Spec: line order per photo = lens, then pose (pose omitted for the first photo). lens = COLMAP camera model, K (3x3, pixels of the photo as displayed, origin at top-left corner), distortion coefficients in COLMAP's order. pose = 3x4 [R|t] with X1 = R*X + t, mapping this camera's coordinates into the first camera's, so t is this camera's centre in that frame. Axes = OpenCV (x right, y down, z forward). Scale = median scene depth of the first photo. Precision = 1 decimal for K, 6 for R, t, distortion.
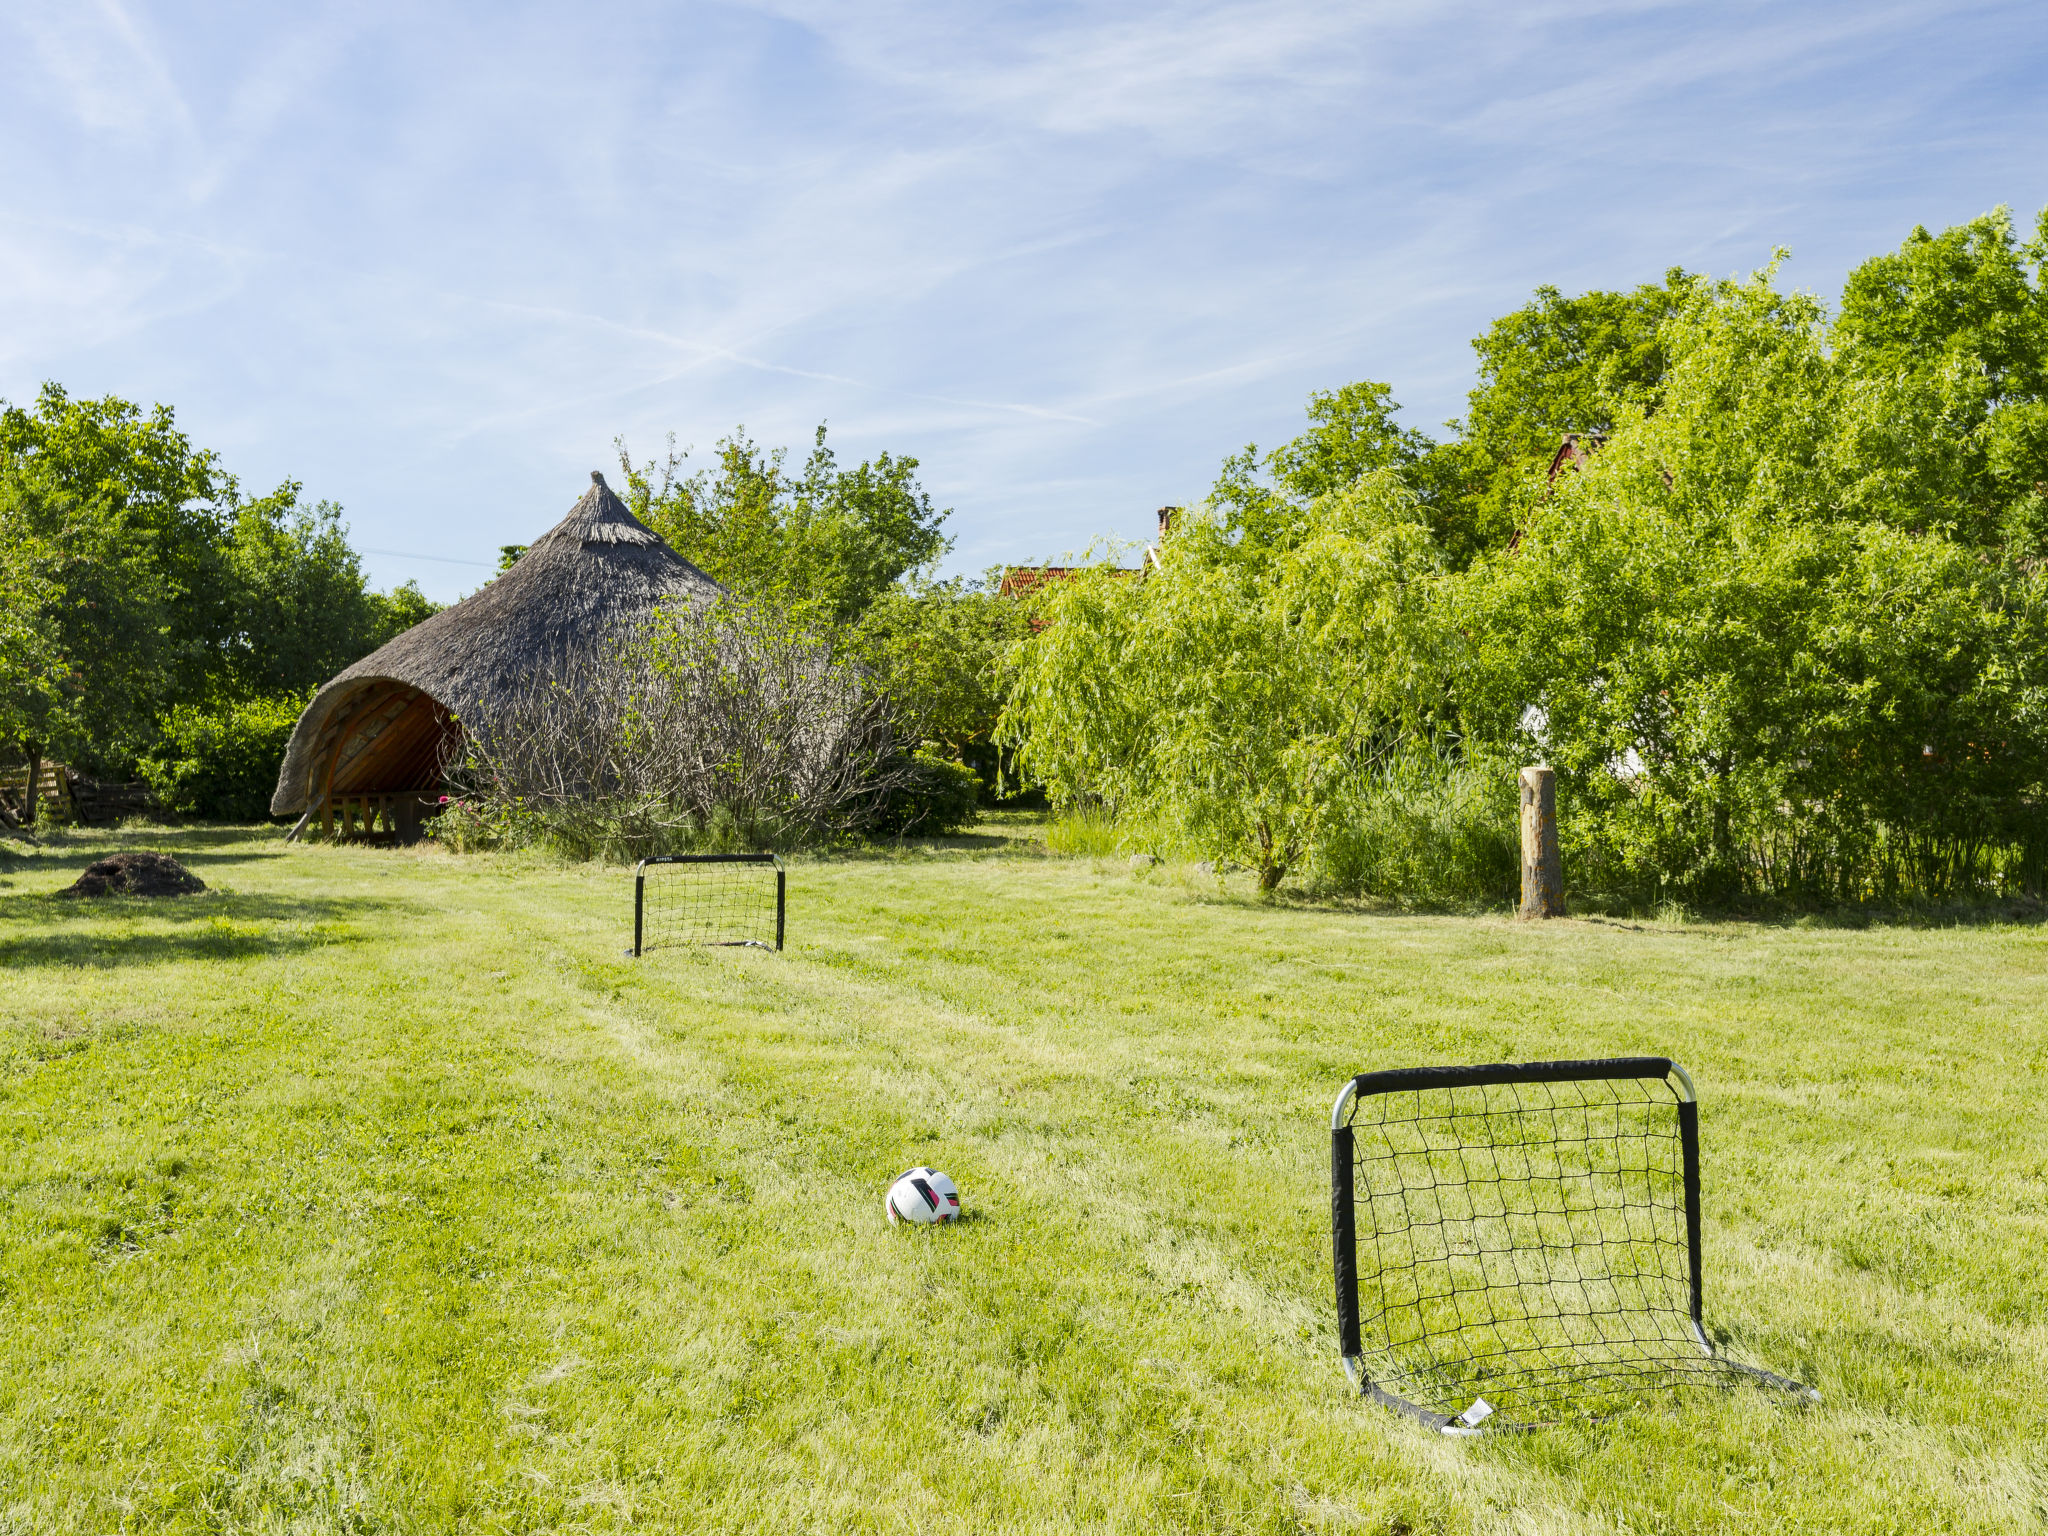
lens RADIAL K [[2404.4, 0, 1024.0], [0, 2404.4, 768.0], [0, 0, 1]] dist [0.140902, -0.000434]
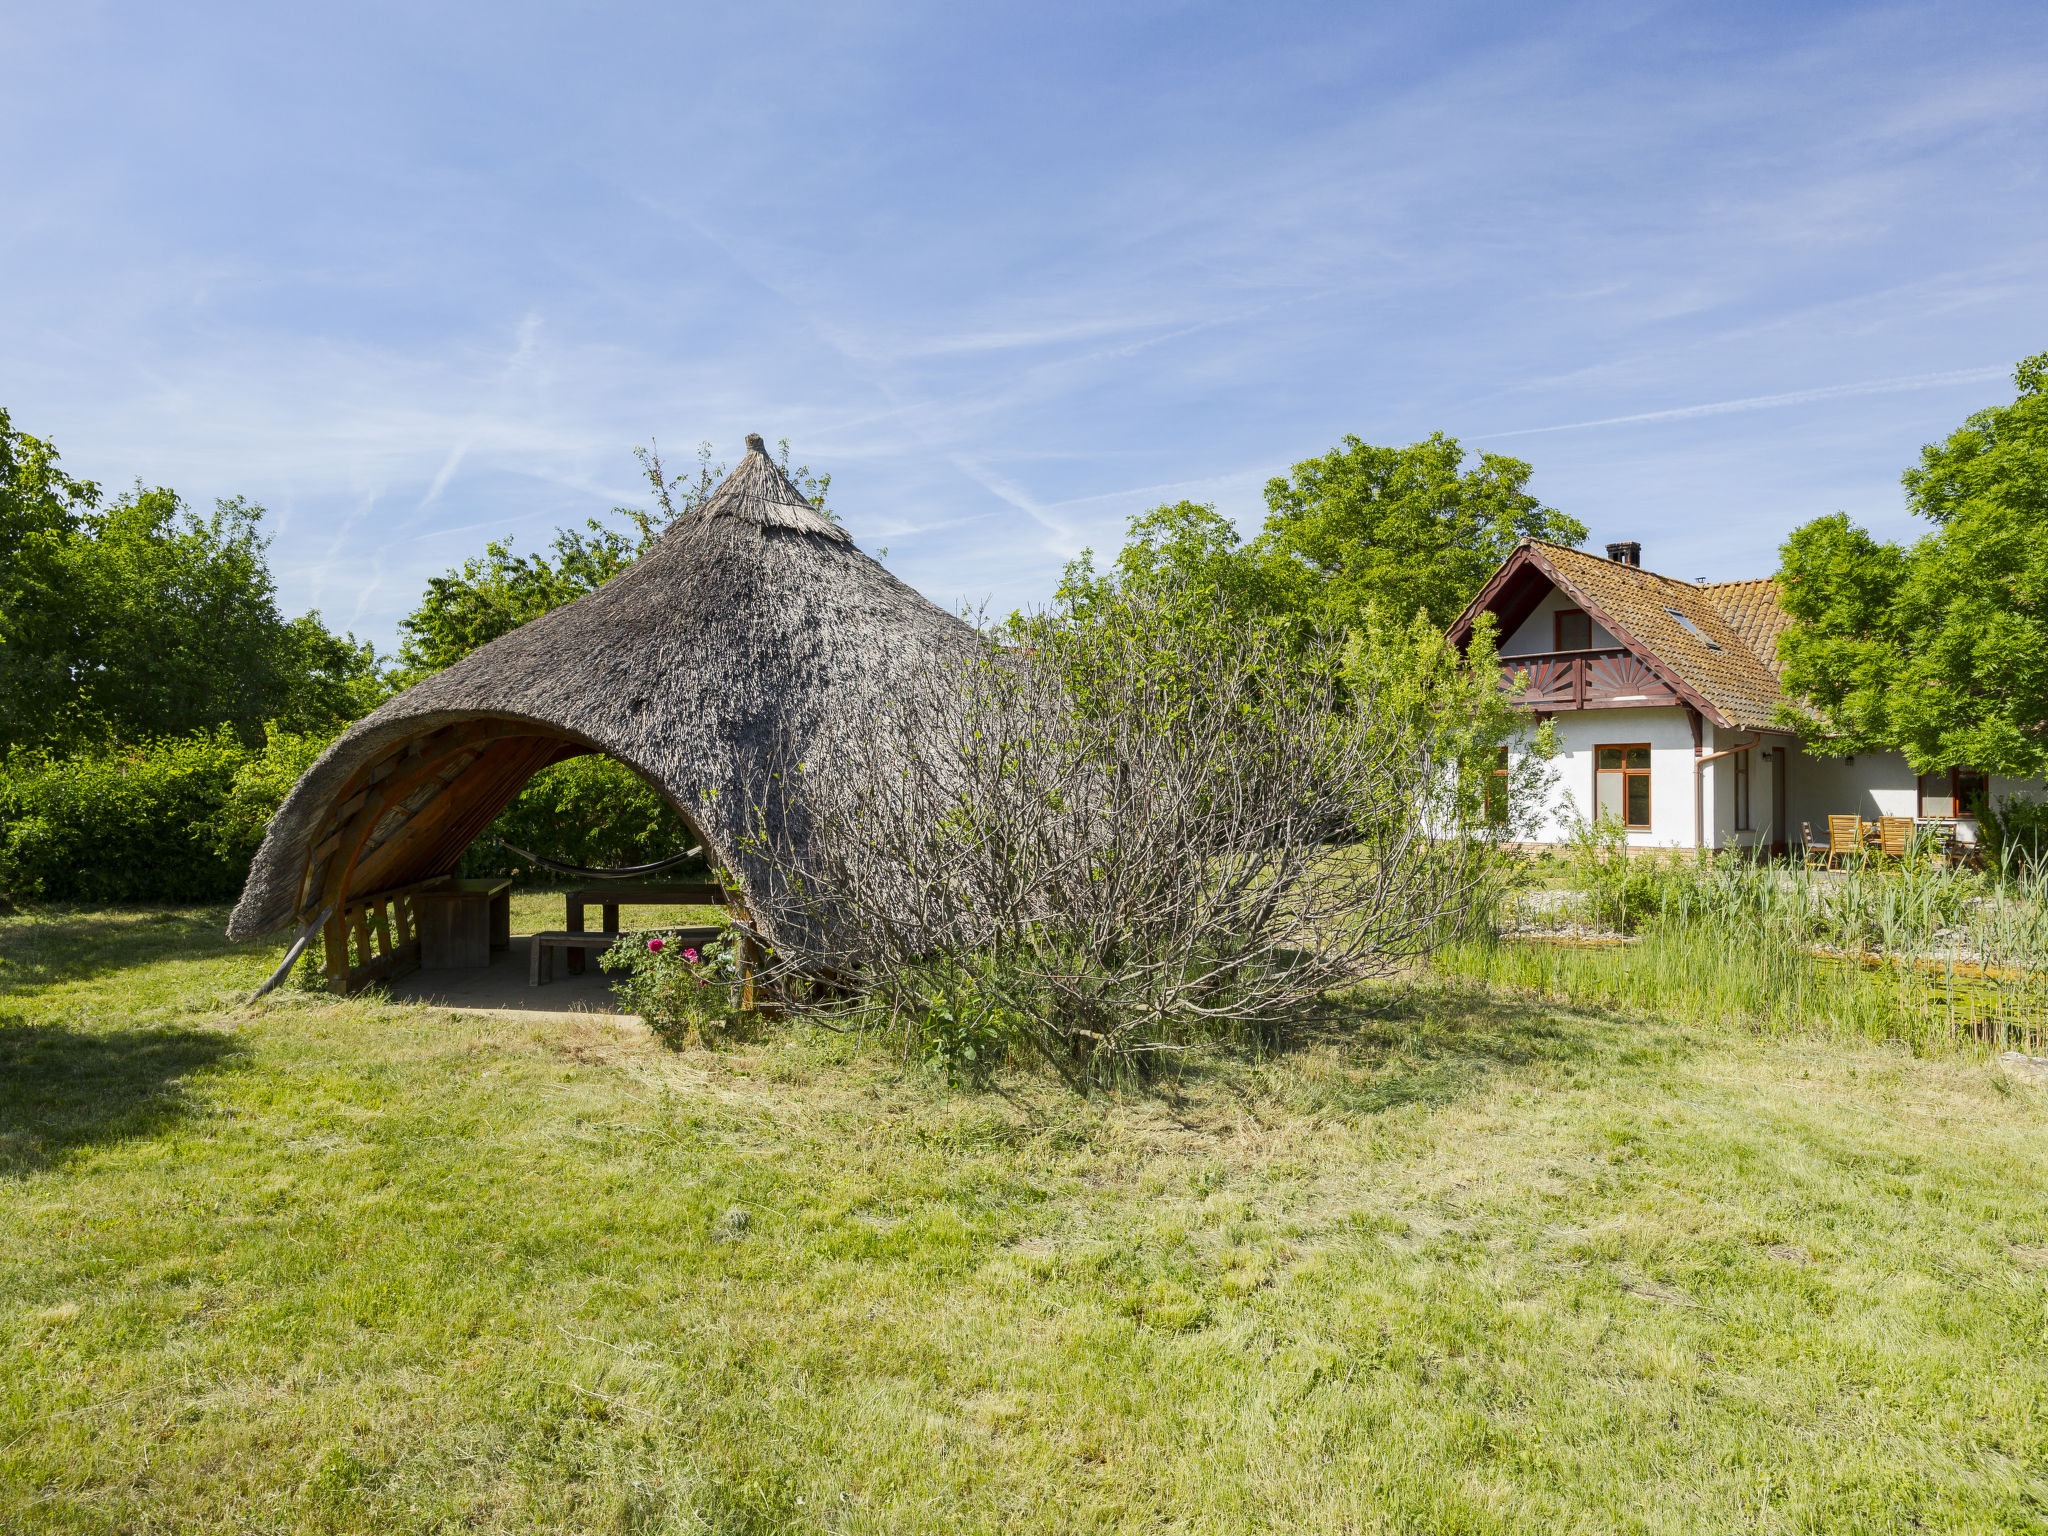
lens RADIAL K [[1316.1, 0, 1024.0], [0, 1316.1, 768.0], [0, 0, 1]] dist [0.017750, -0.001315]
pose [[0.943012, 0.024758, 0.331836, -0.181634], [-0.018784, 0.999599, -0.021196, -0.014833], [-0.332228, 0.013755, 0.943099, 0.490348]]
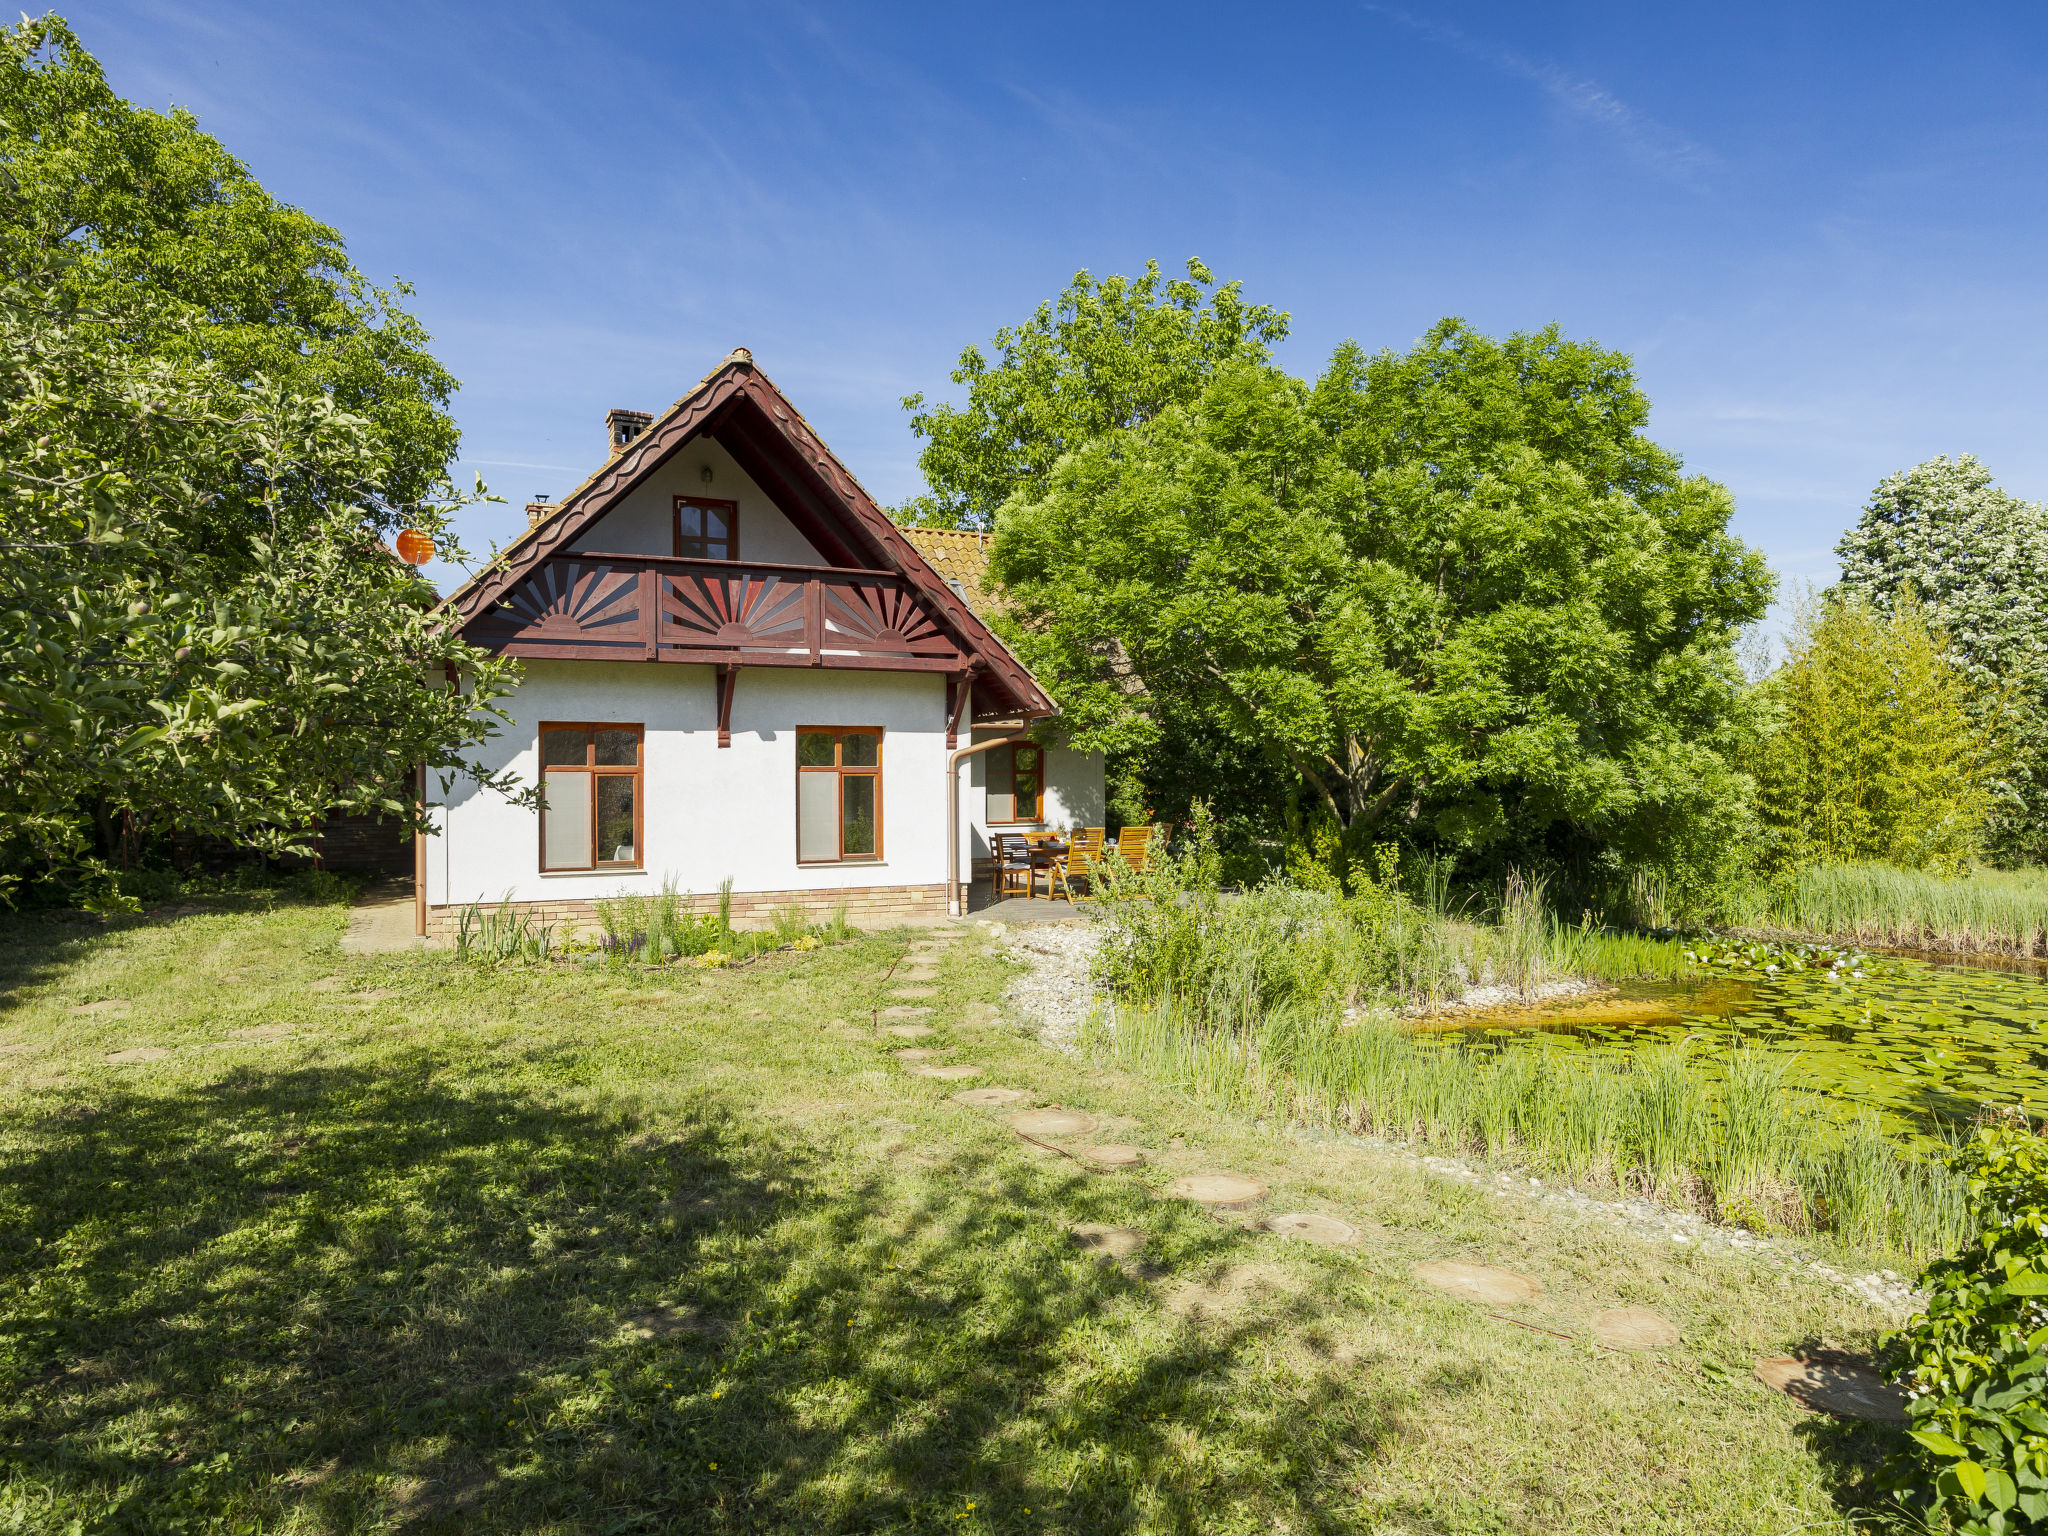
lens RADIAL K [[1316.1, 0, 1024.0], [0, 1316.1, 768.0], [0, 0, 1]] dist [0.017750, -0.001315]
pose [[0.053648, 0.017337, 0.998409, -0.099574], [-0.007020, 0.999831, -0.016985, -0.025011], [-0.998535, -0.006097, 0.053761, 0.873218]]
